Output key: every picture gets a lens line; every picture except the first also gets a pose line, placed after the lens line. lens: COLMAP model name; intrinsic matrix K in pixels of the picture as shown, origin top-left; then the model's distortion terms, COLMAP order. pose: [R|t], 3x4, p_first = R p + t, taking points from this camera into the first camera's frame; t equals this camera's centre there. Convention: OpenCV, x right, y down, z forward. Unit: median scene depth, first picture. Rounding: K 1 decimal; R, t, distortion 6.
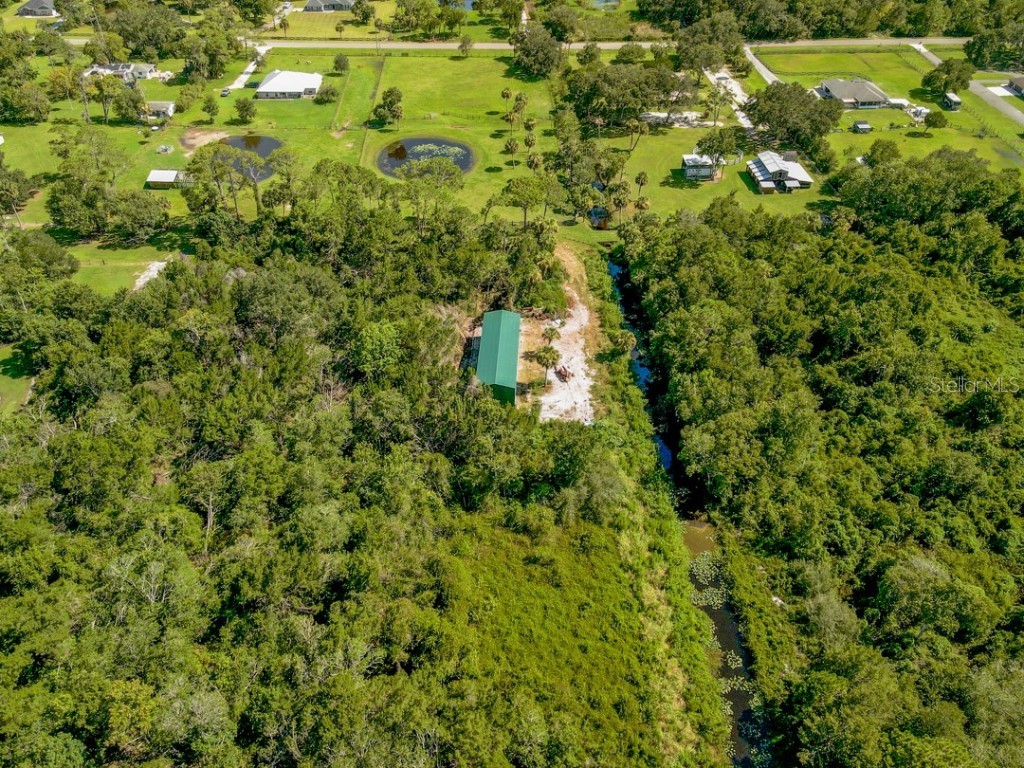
lens RADIAL K [[778.2, 0, 512.0], [0, 778.2, 384.0], [0, 0, 1]] dist [-0.001255, 0.076456]
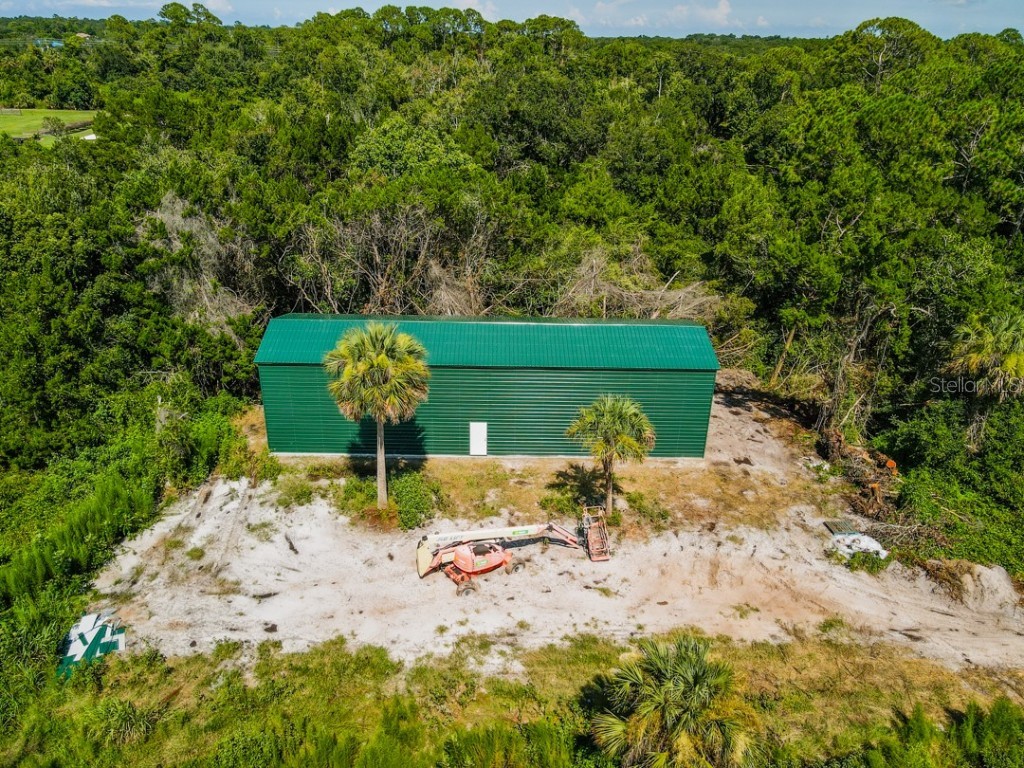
lens RADIAL K [[751.3, 0, 507.4], [0, 751.3, 385.9], [0, 0, 1]] dist [-0.001002, 0.071978]
pose [[0.056854, 0.419650, -0.905904, 0.236391], [-0.645281, 0.707826, 0.287394, -0.114292], [0.761827, 0.568223, 0.311035, 0.895881]]
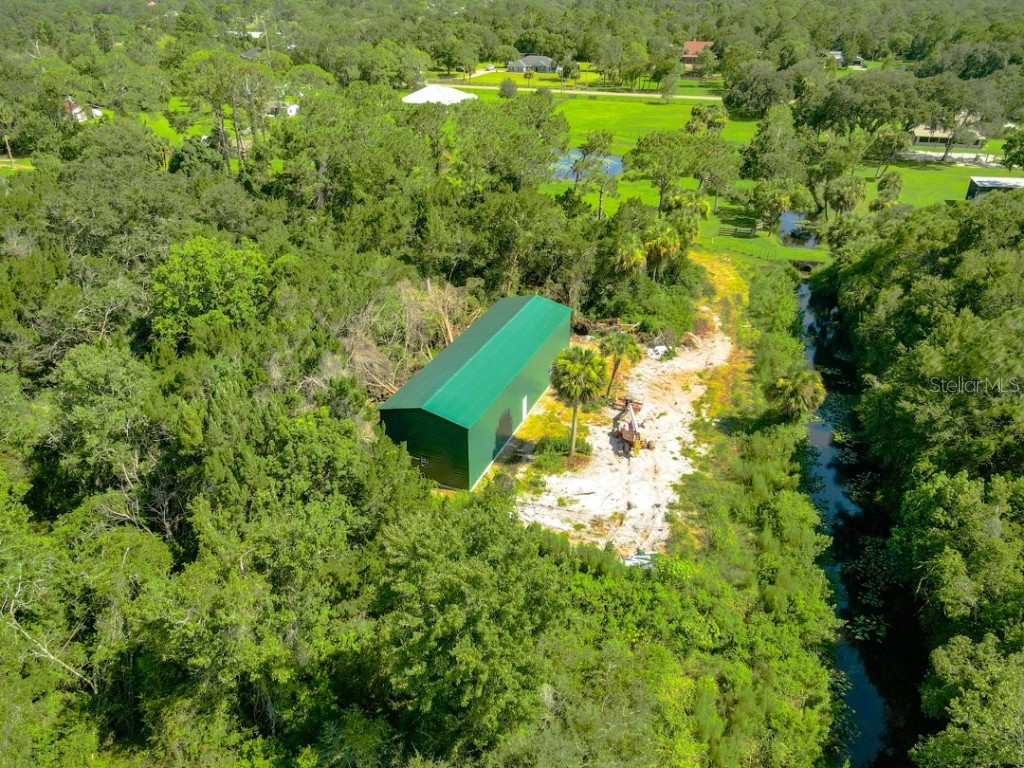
lens RADIAL K [[755.7, 0, 507.0], [0, 755.7, 383.3], [0, 0, 1]] dist [-0.006240, 0.031034]
pose [[0.943185, 0.153555, -0.294657, 0.117610], [-0.208467, 0.964026, -0.164910, 0.037752], [0.258734, 0.216967, 0.941266, 0.583495]]
